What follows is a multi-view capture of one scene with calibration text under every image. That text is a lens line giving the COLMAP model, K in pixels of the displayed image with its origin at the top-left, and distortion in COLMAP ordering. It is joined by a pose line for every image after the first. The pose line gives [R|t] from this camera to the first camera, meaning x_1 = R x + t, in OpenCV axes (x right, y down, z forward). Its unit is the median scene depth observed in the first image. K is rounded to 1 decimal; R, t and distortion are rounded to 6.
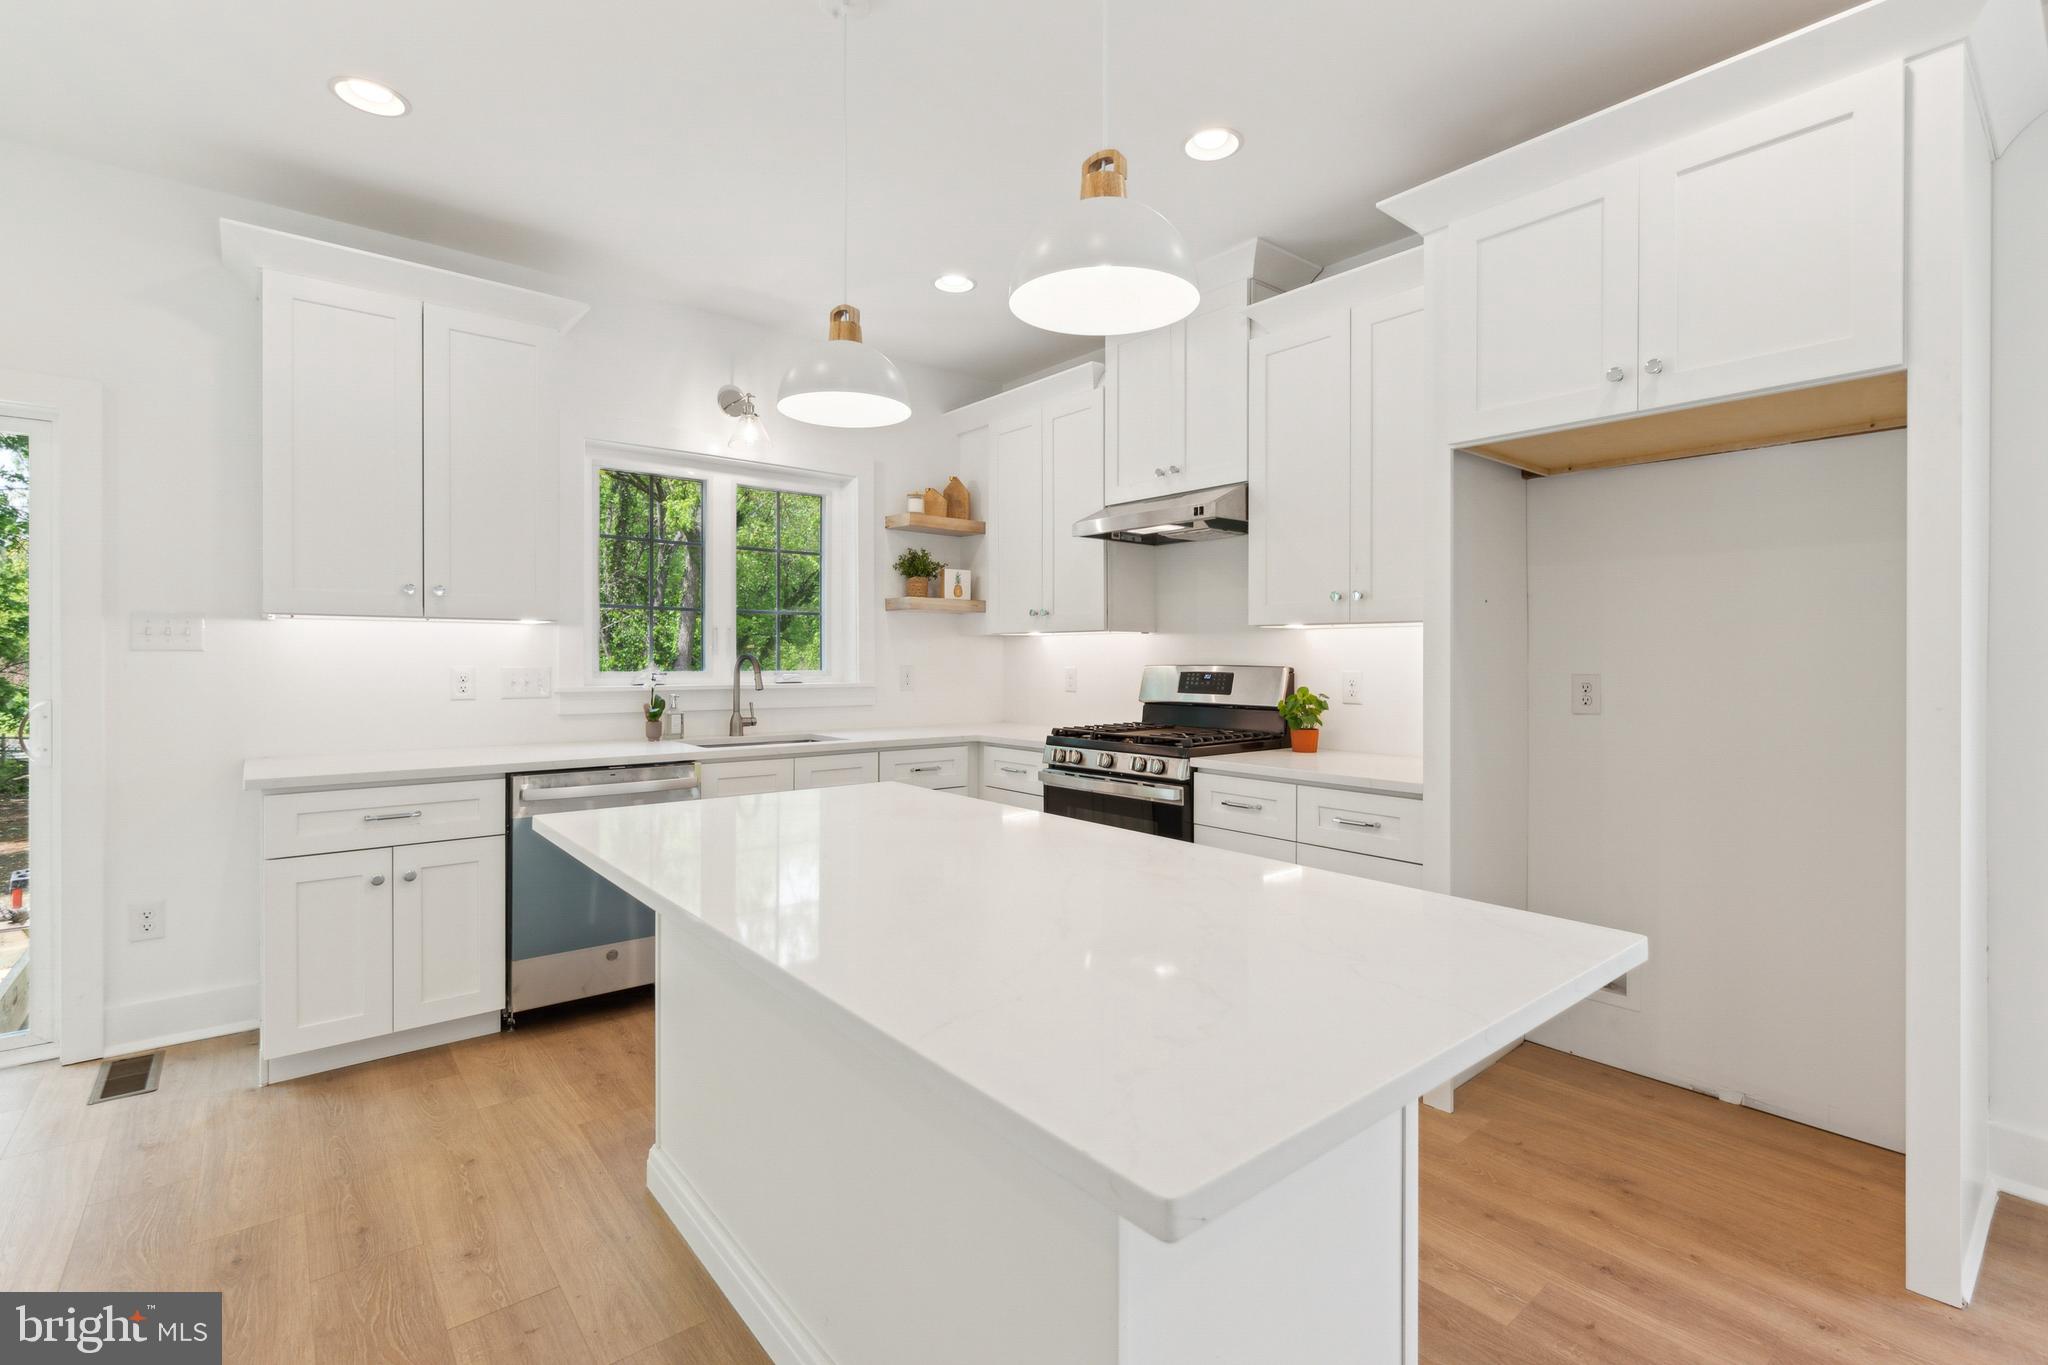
lens RADIAL K [[927.1, 0, 1039.9], [0, 927.1, 661.0], [0, 0, 1]] dist [0.002509, -0.001758]
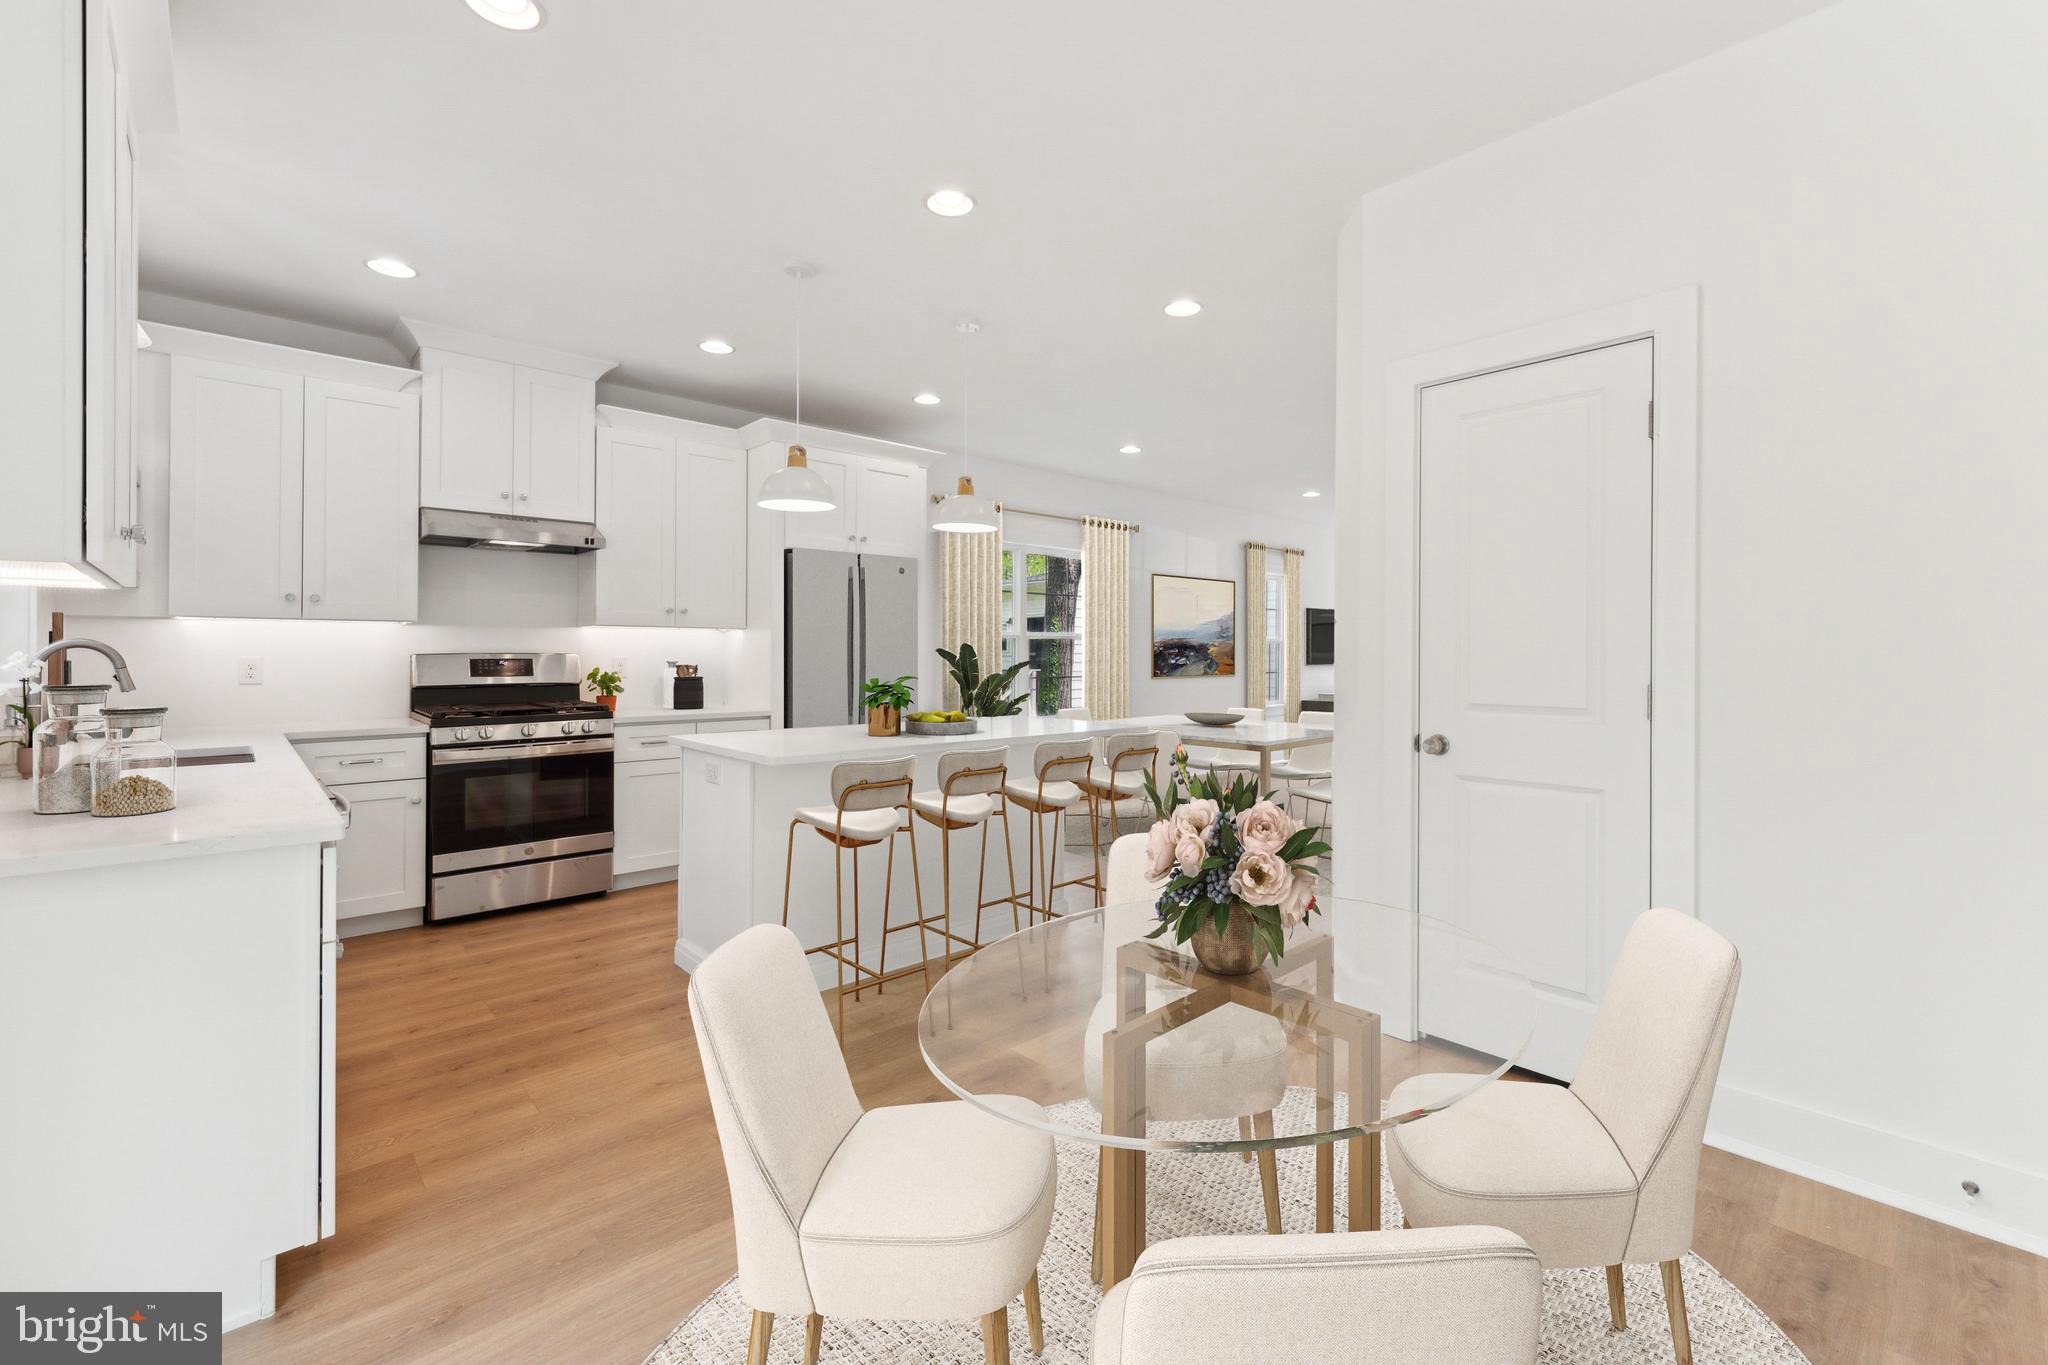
lens RADIAL K [[865.1, 0, 1028.1], [0, 865.1, 646.3], [0, 0, 1]] dist [0.002936, -0.000956]
pose [[-0.043431, 0.003725, 0.999049, -1.013944], [0.003020, 0.999989, -0.003597, 0.001764], [-0.999052, 0.002860, -0.043442, 0.350702]]
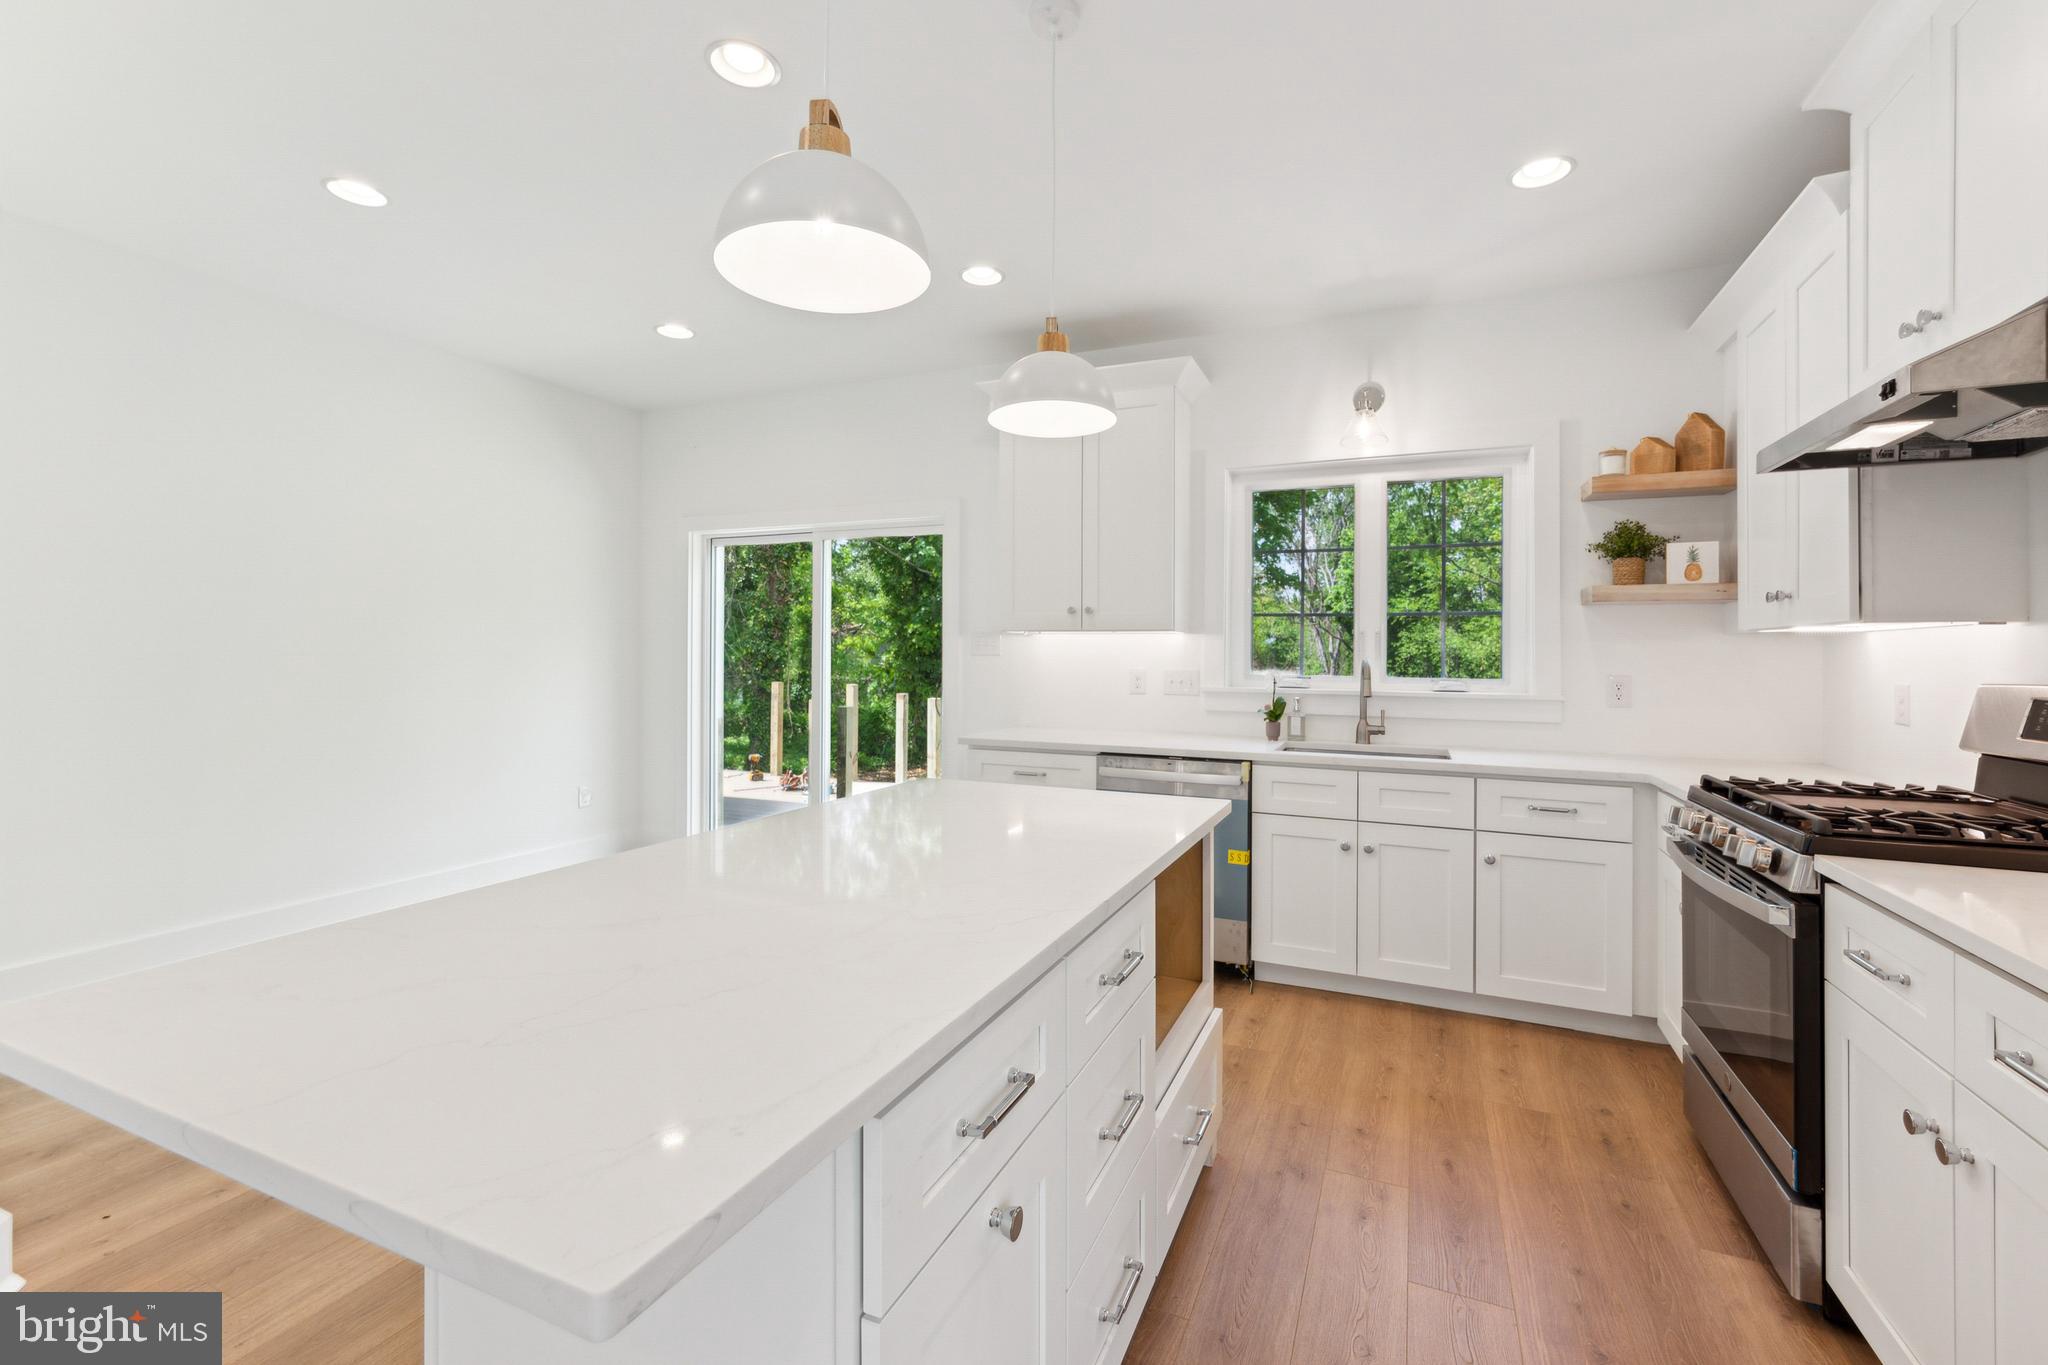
lens RADIAL K [[865.1, 0, 1031.4], [0, 865.1, 647.7], [0, 0, 1]] dist [0.002936, -0.000956]
pose [[0.443379, -0.007130, -0.896306, 0.346229], [-0.011046, 0.999849, -0.013418, -0.003580], [0.896266, 0.015850, 0.443234, 0.305504]]
